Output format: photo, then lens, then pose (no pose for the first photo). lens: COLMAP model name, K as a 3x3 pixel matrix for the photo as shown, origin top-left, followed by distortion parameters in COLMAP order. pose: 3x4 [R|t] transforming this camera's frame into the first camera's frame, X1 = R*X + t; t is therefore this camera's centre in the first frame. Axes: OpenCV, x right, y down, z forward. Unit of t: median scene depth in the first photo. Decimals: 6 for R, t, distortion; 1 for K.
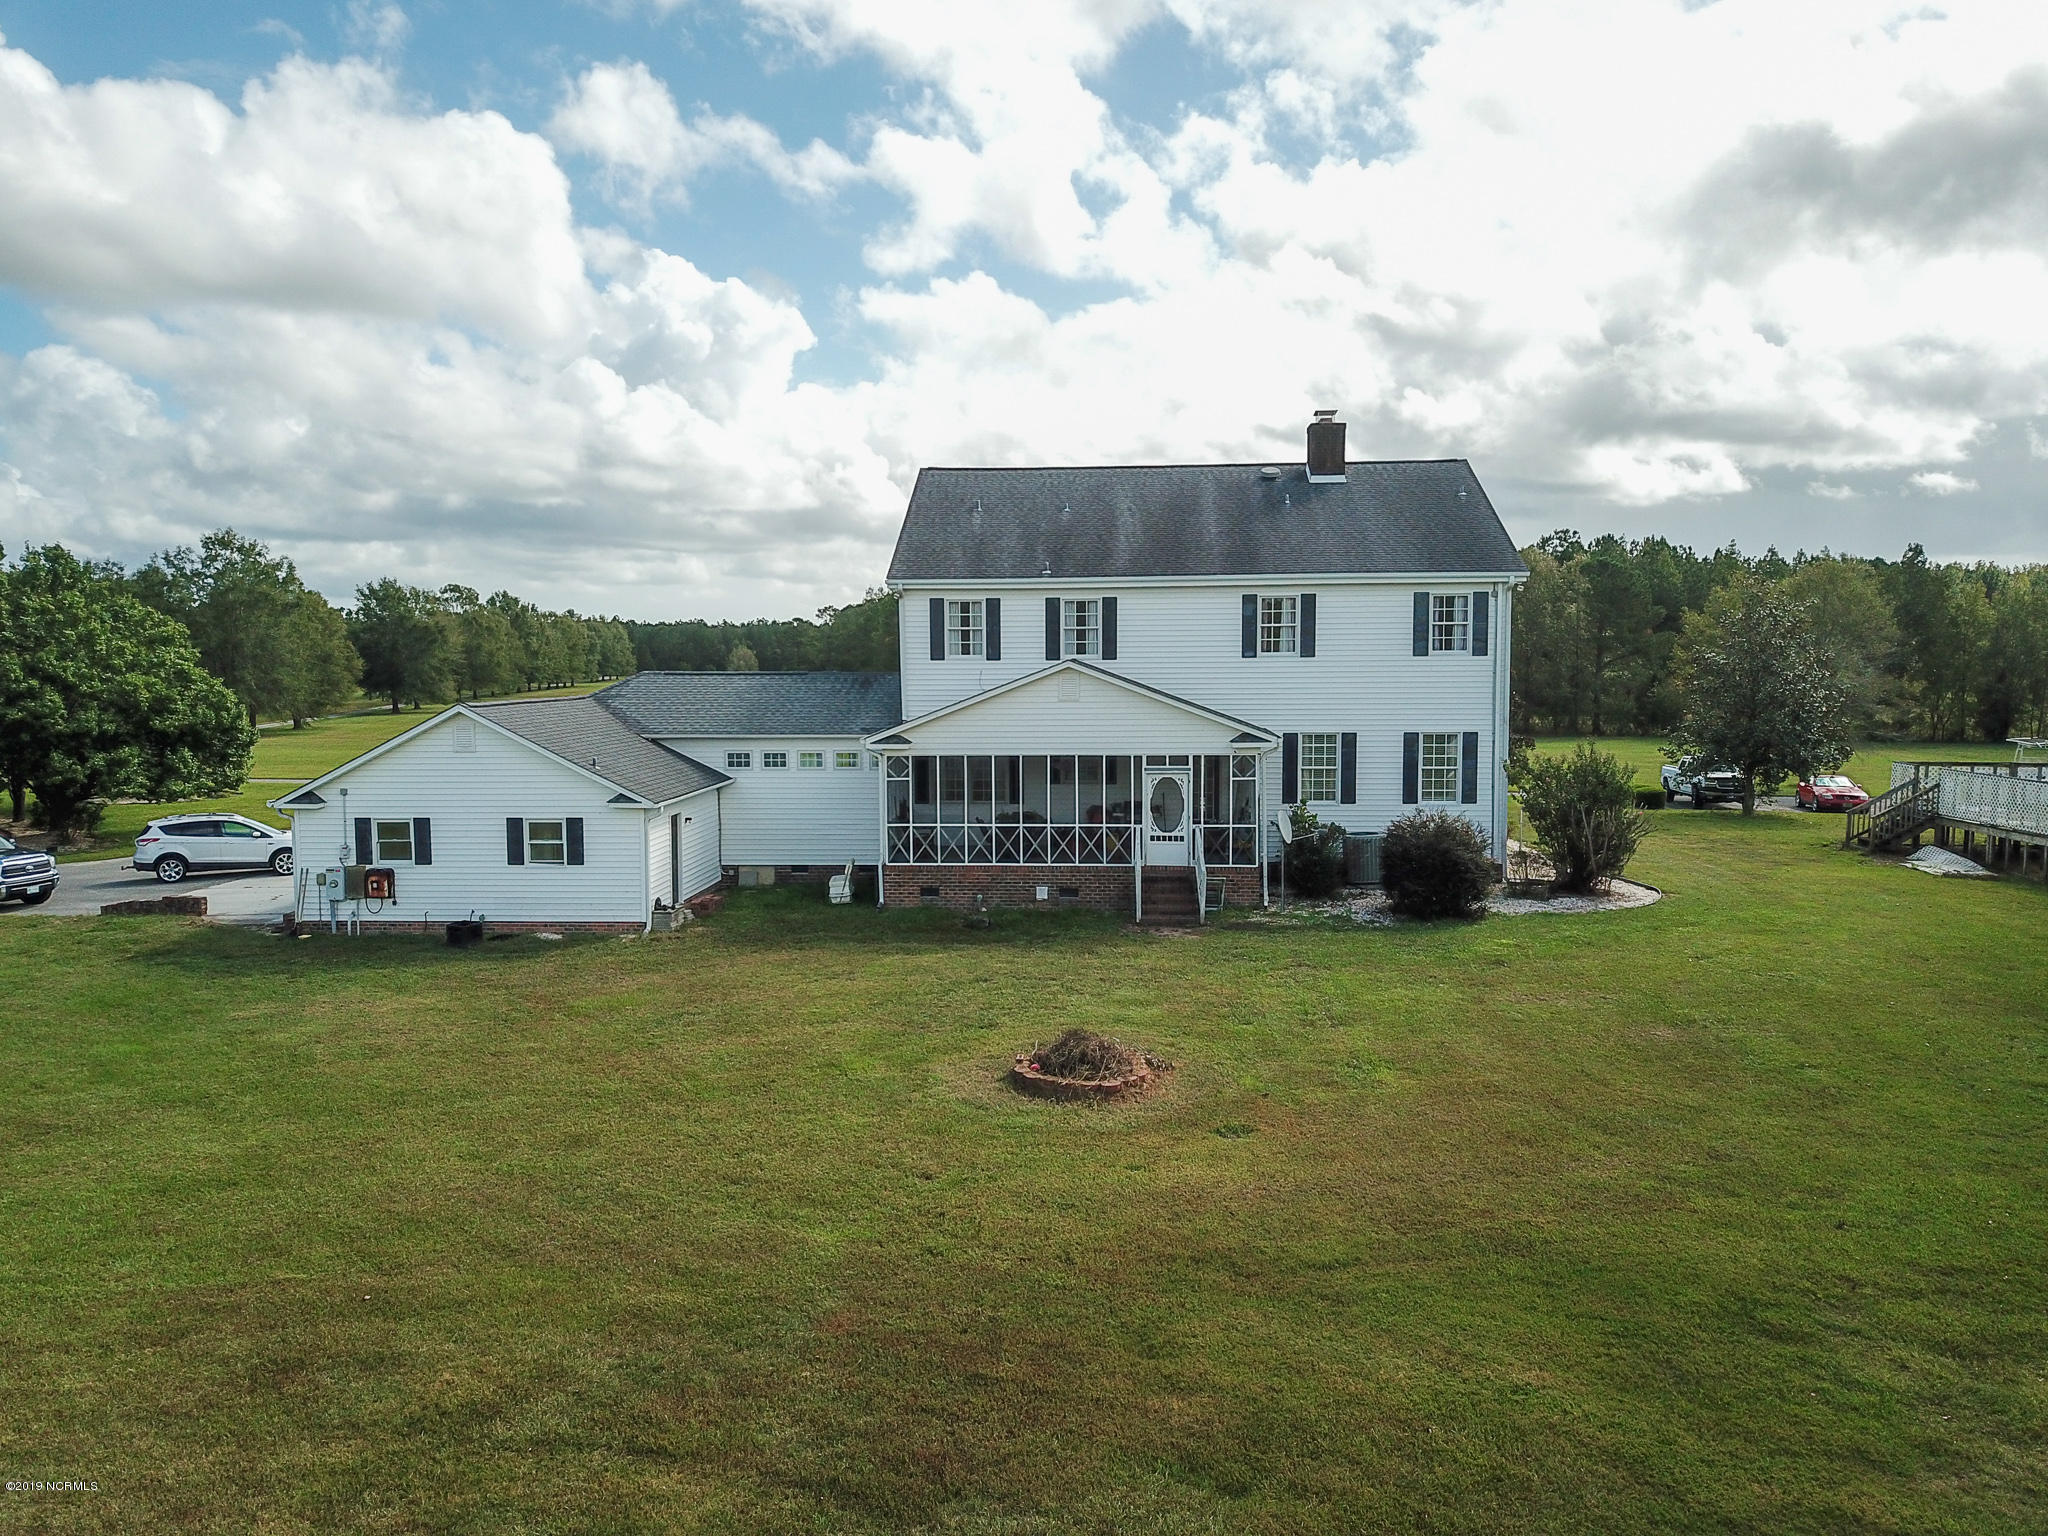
lens RADIAL K [[1560.3, 0, 1024.5], [0, 1560.3, 769.3], [0, 0, 1]] dist [0.001553, 0.003459]
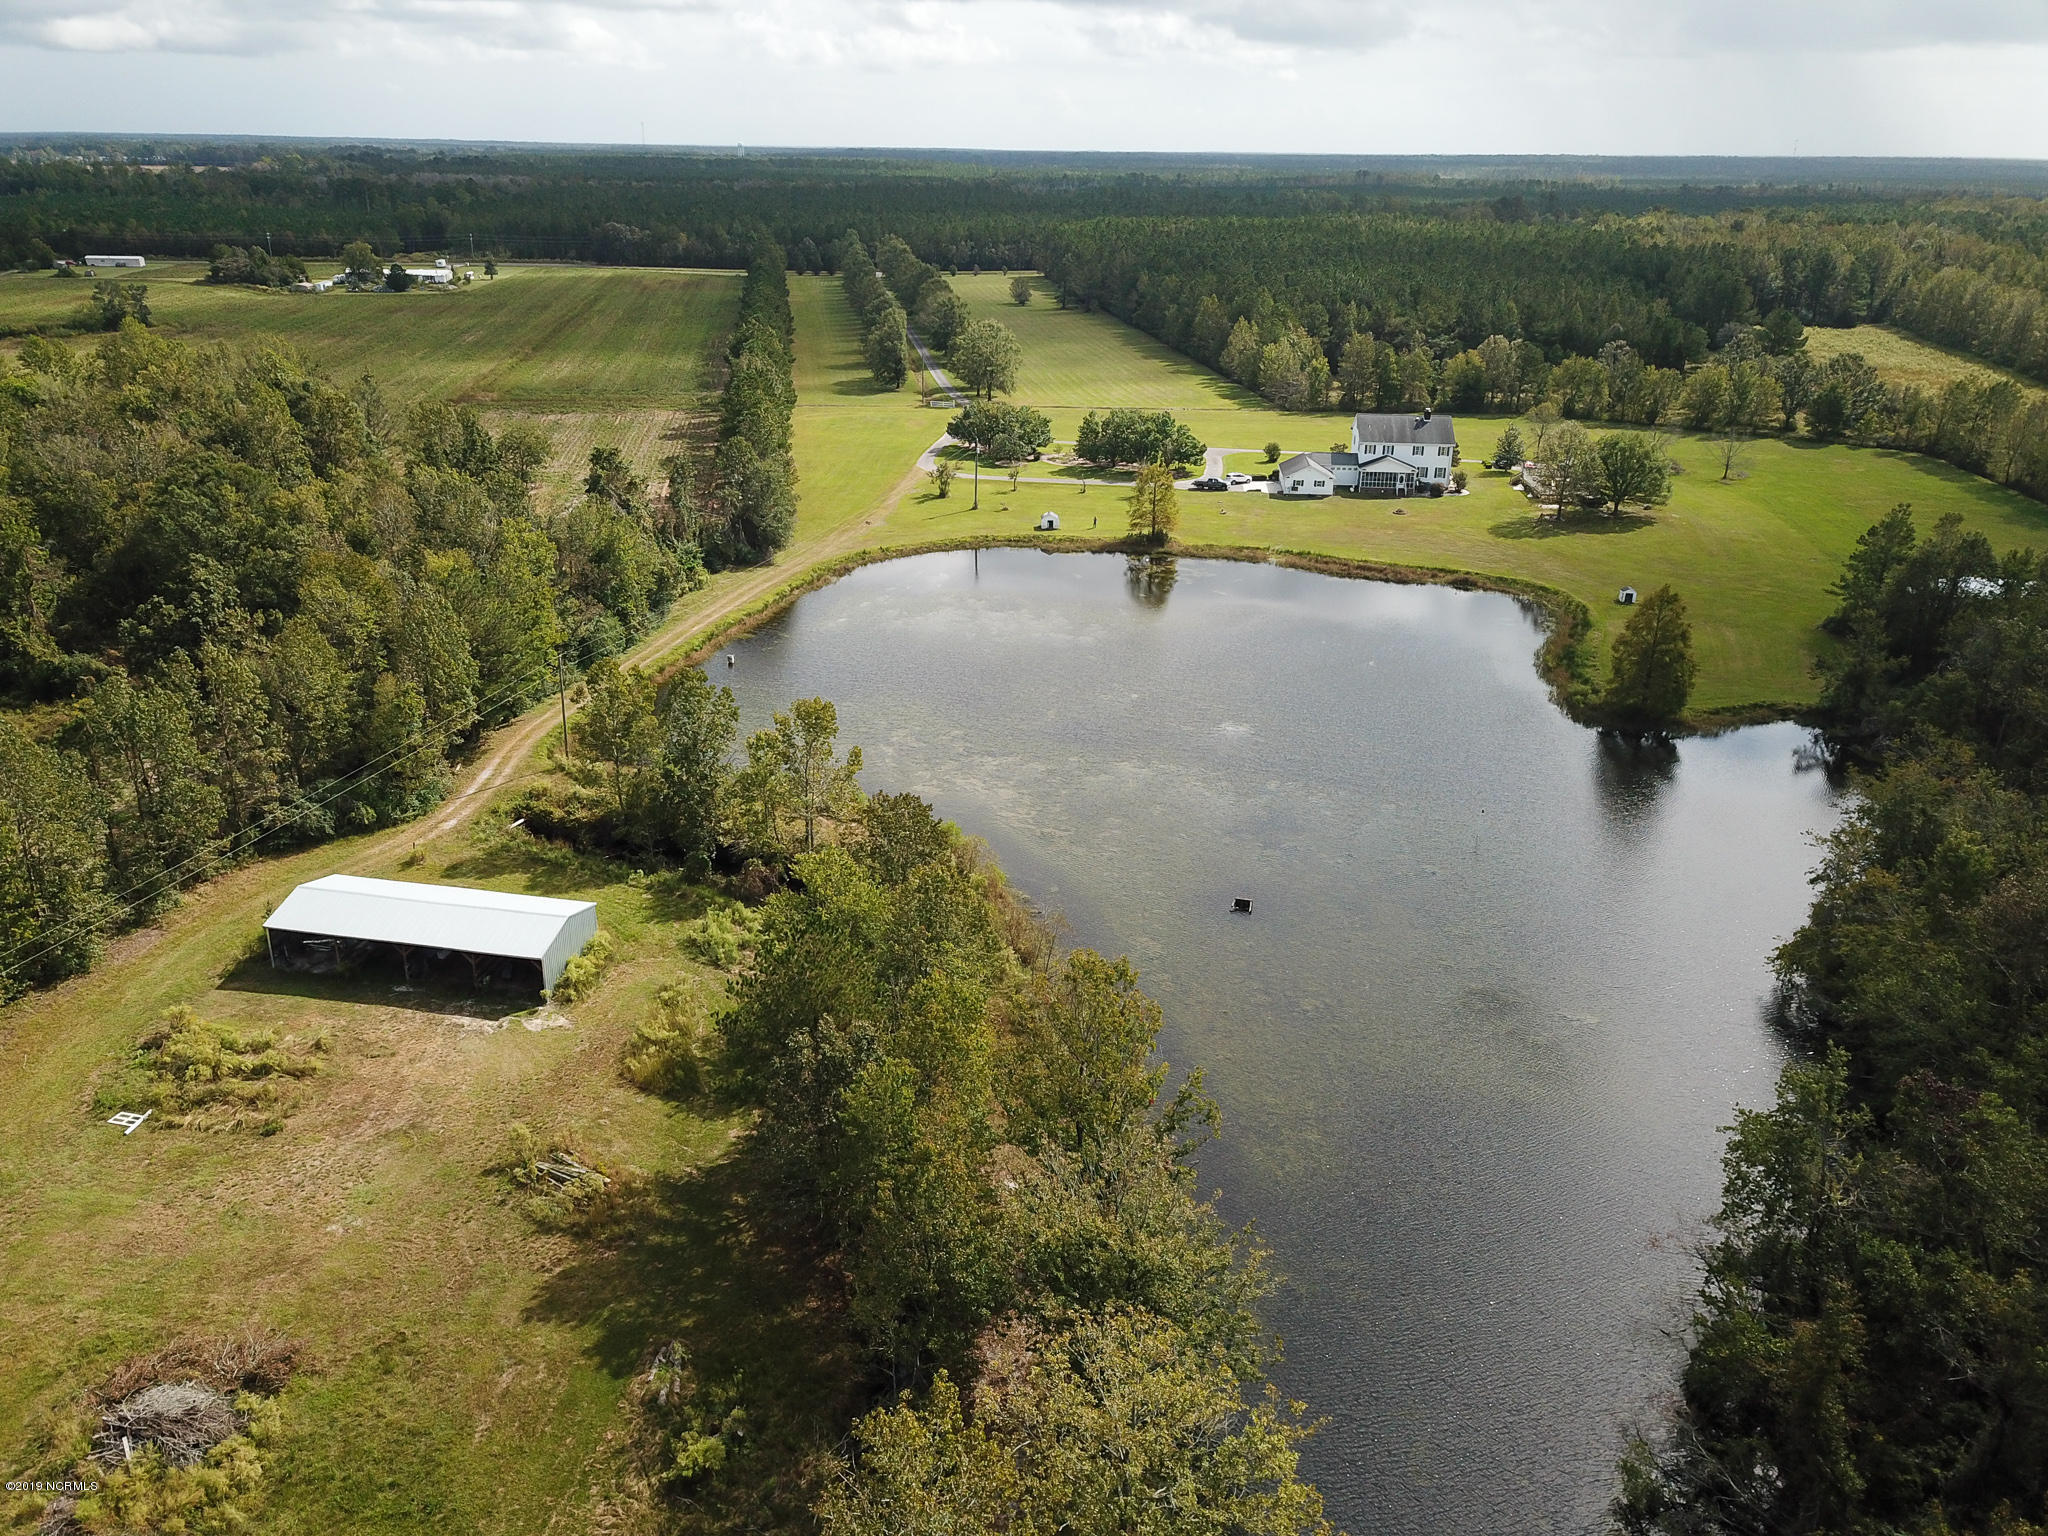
lens RADIAL K [[1560.3, 0, 1024.1], [0, 1560.3, 767.7], [0, 0, 1]] dist [0.001553, 0.003459]
pose [[0.999490, 0.022749, -0.022423, -1.387536], [-0.015050, 0.954568, 0.297613, -0.784891], [0.028175, -0.297124, 0.954423, -6.023661]]
